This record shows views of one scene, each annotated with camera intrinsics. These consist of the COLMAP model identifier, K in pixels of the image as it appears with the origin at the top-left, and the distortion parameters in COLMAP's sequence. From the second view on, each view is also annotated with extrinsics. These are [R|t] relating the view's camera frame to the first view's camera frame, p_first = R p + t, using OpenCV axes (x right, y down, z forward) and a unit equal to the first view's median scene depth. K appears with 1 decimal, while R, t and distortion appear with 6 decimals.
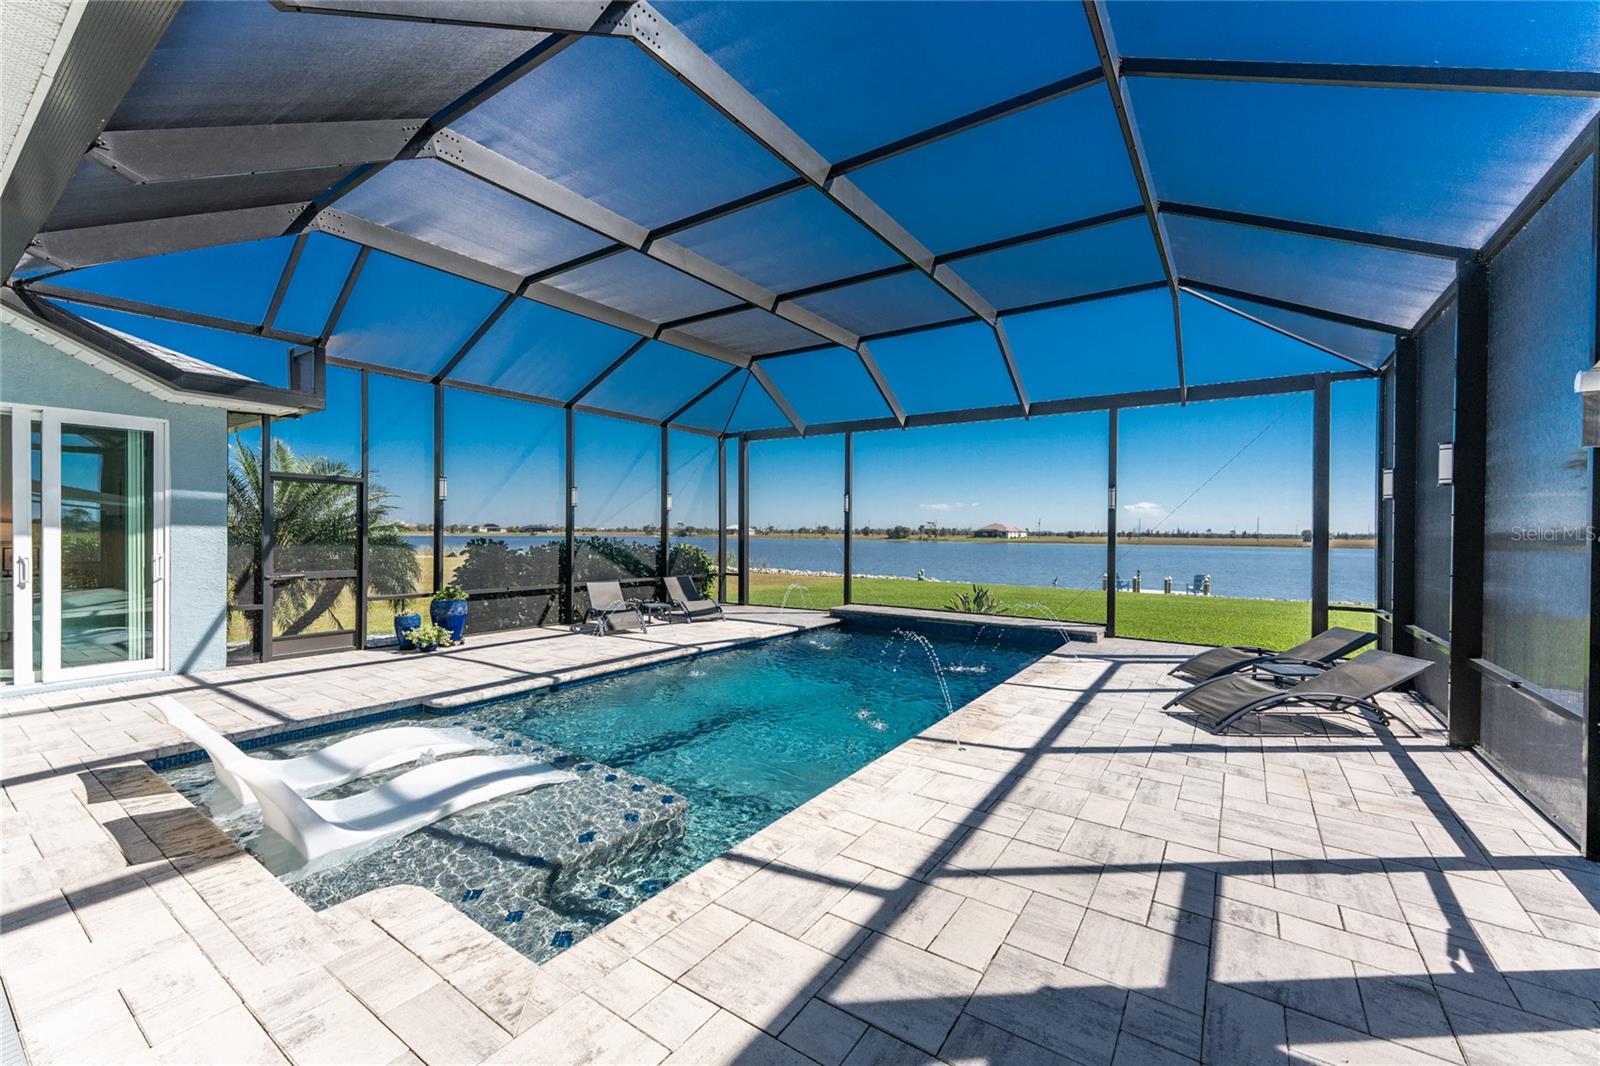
lens RADIAL K [[643.6, 0, 801.2], [0, 643.6, 539.1], [0, 0, 1]] dist [0.000688, 0.000198]
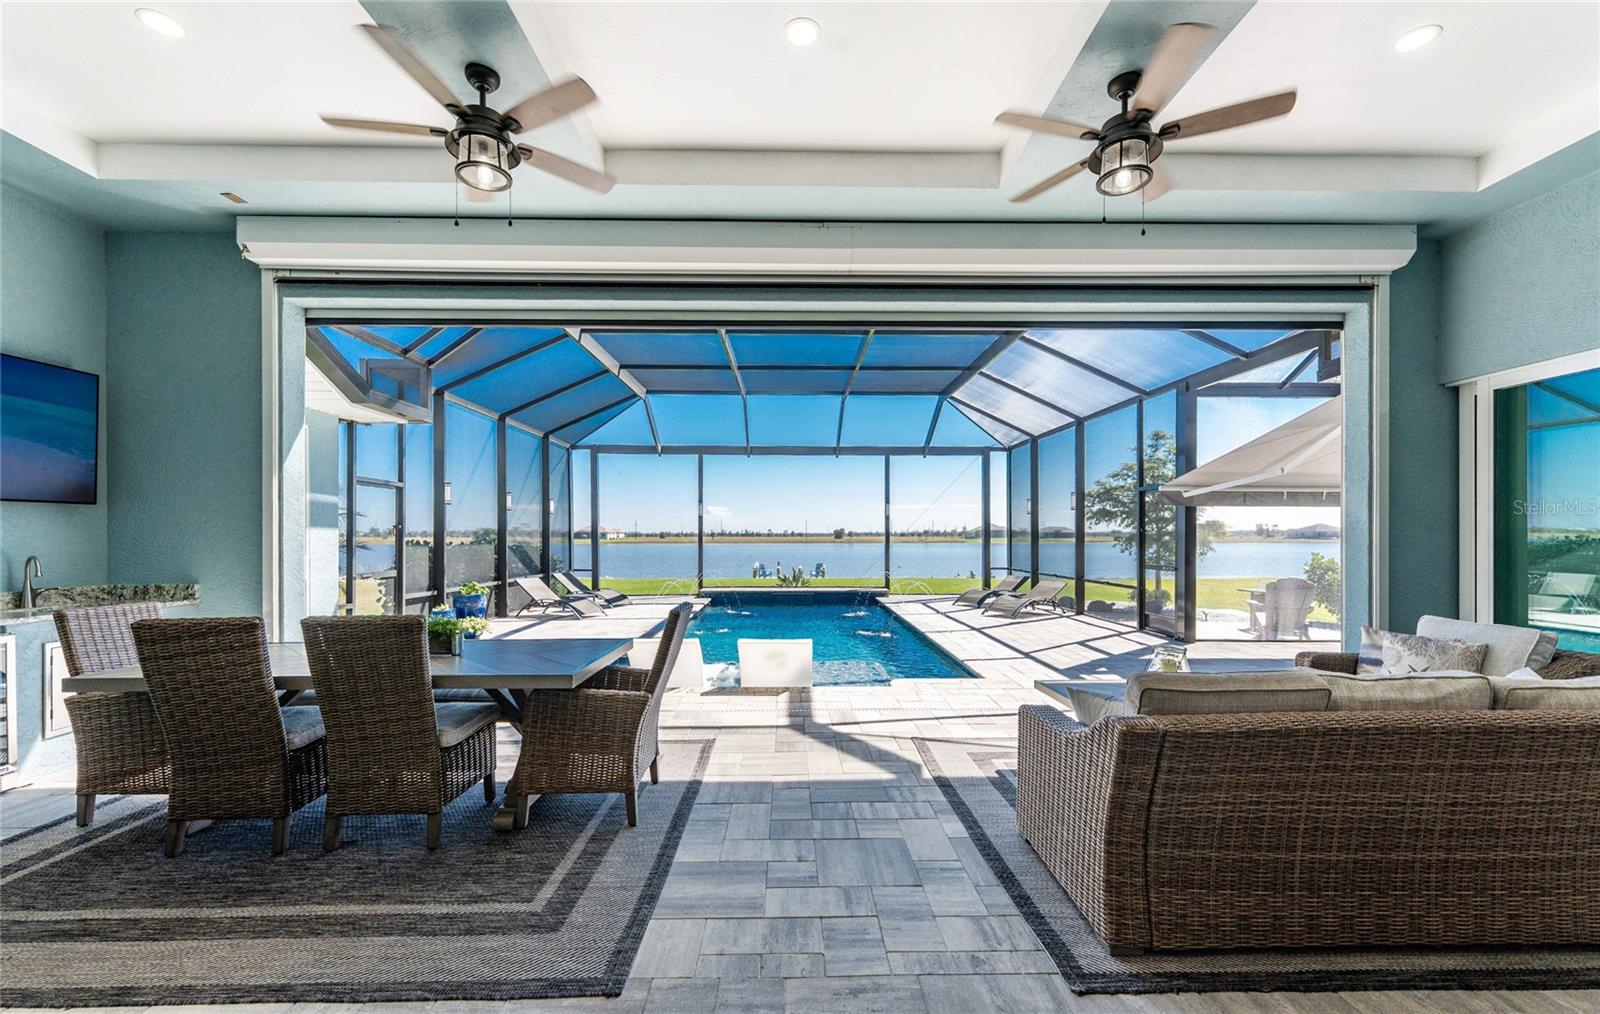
lens RADIAL K [[643.9, 0, 798.2], [0, 643.9, 536.4], [0, 0, 1]] dist [0.000606, 0.000020]
pose [[0.816901, -0.011160, 0.576670, -0.514349], [0.014696, 0.999891, -0.001468, 0.003203], [-0.576590, 0.009674, 0.816976, -0.164032]]
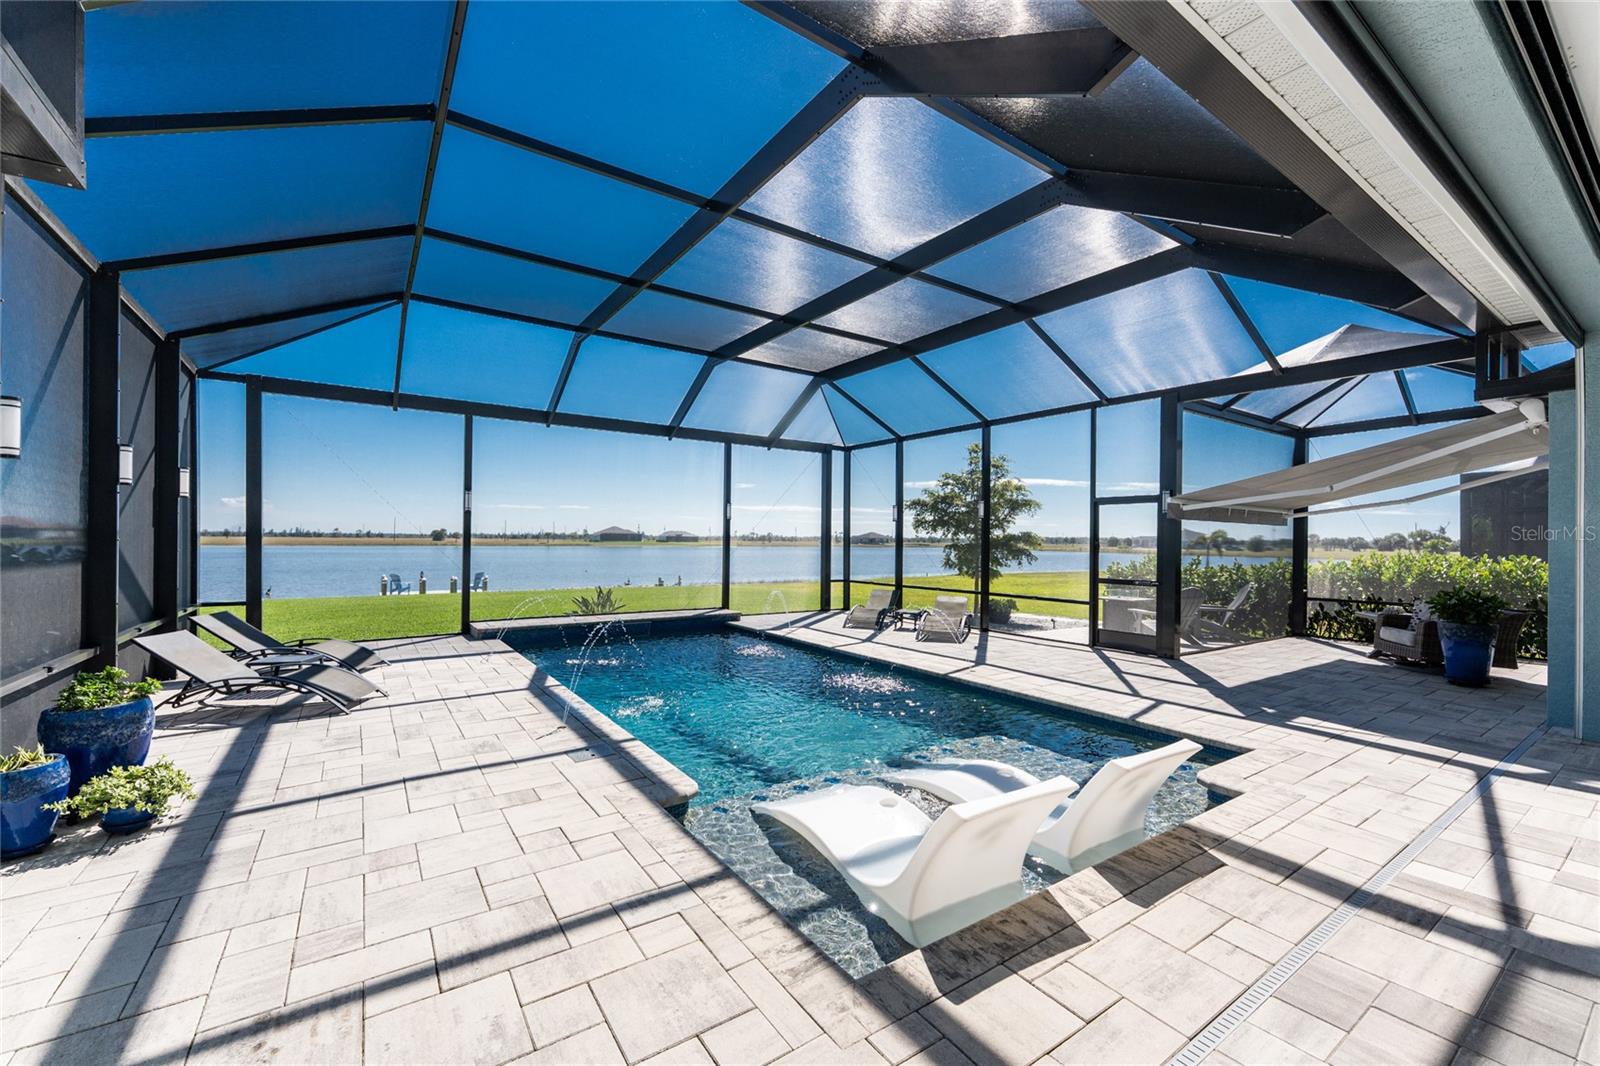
lens RADIAL K [[643.6, 0, 801.2], [0, 643.6, 539.1], [0, 0, 1]] dist [0.000688, 0.000198]
pose [[0.361919, -0.004150, 0.932200, -0.547548], [0.003073, 0.999990, 0.003259, -0.007912], [-0.932204, 0.001685, 0.361928, 0.304378]]
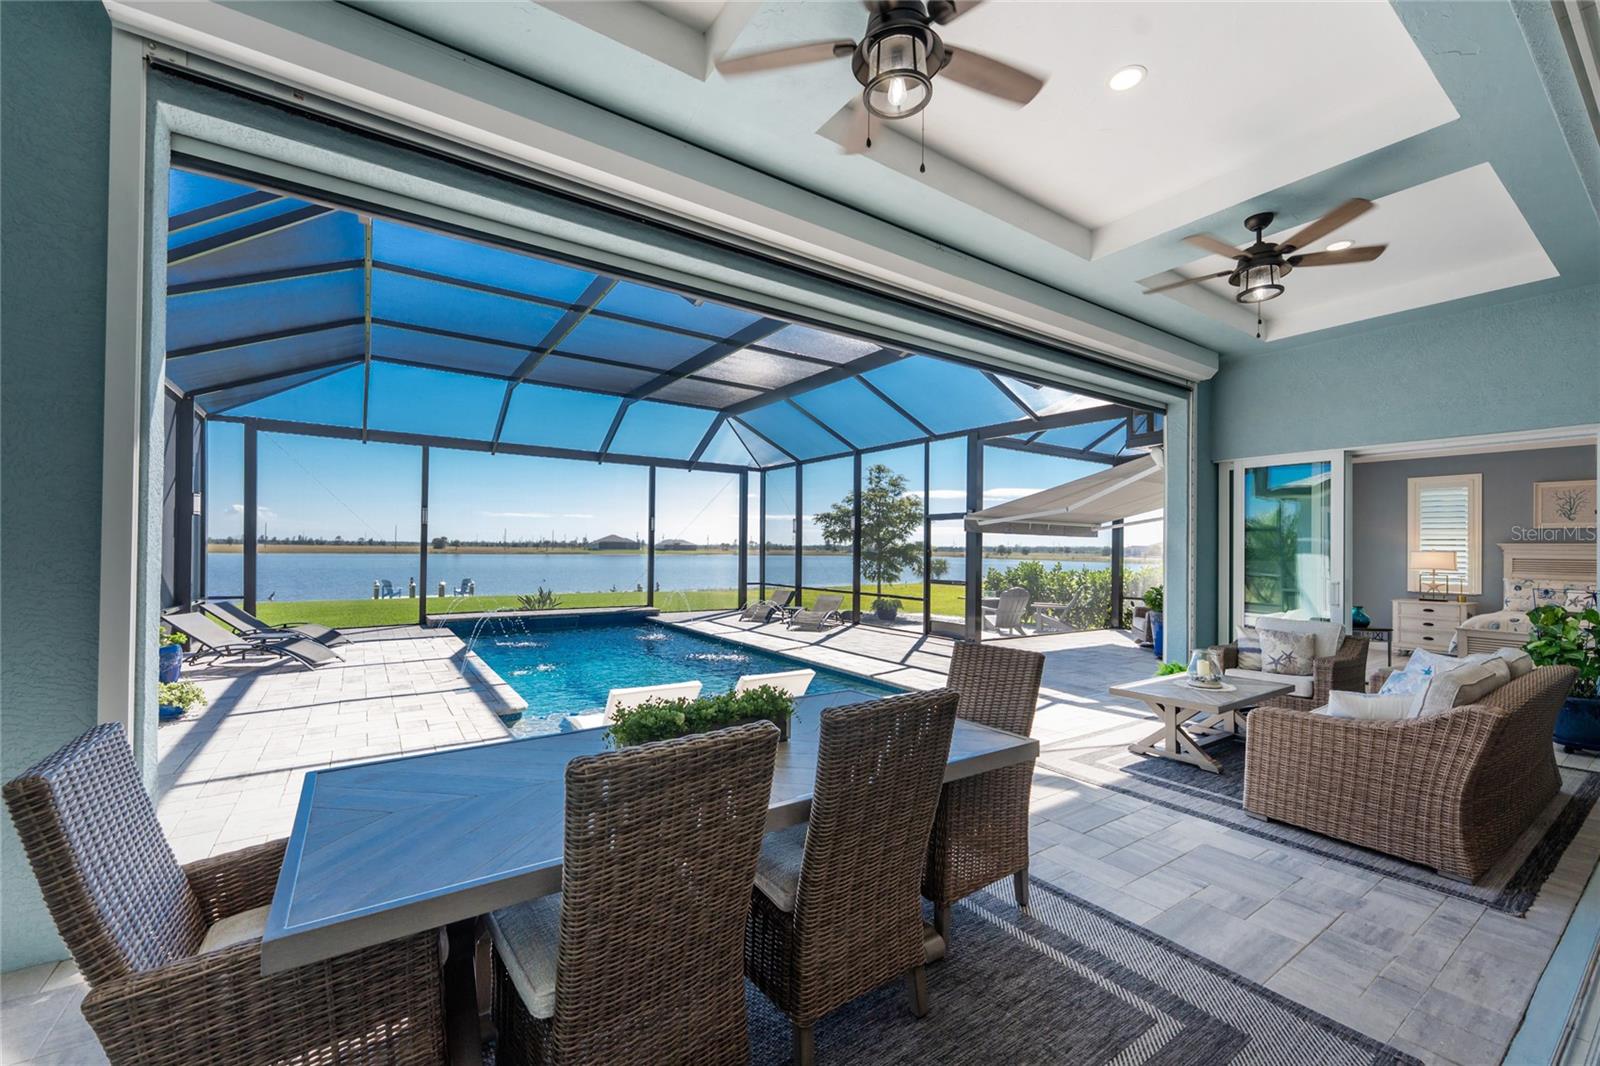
lens RADIAL K [[643.6, 0, 799.0], [0, 643.6, 545.6], [0, 0, 1]] dist [0.000566, -0.000098]
pose [[0.366502, -0.000292, 0.930417, -0.660201], [0.001164, 0.999999, -0.000144, -0.007634], [-0.930417, 0.001136, 0.366502, 0.079973]]
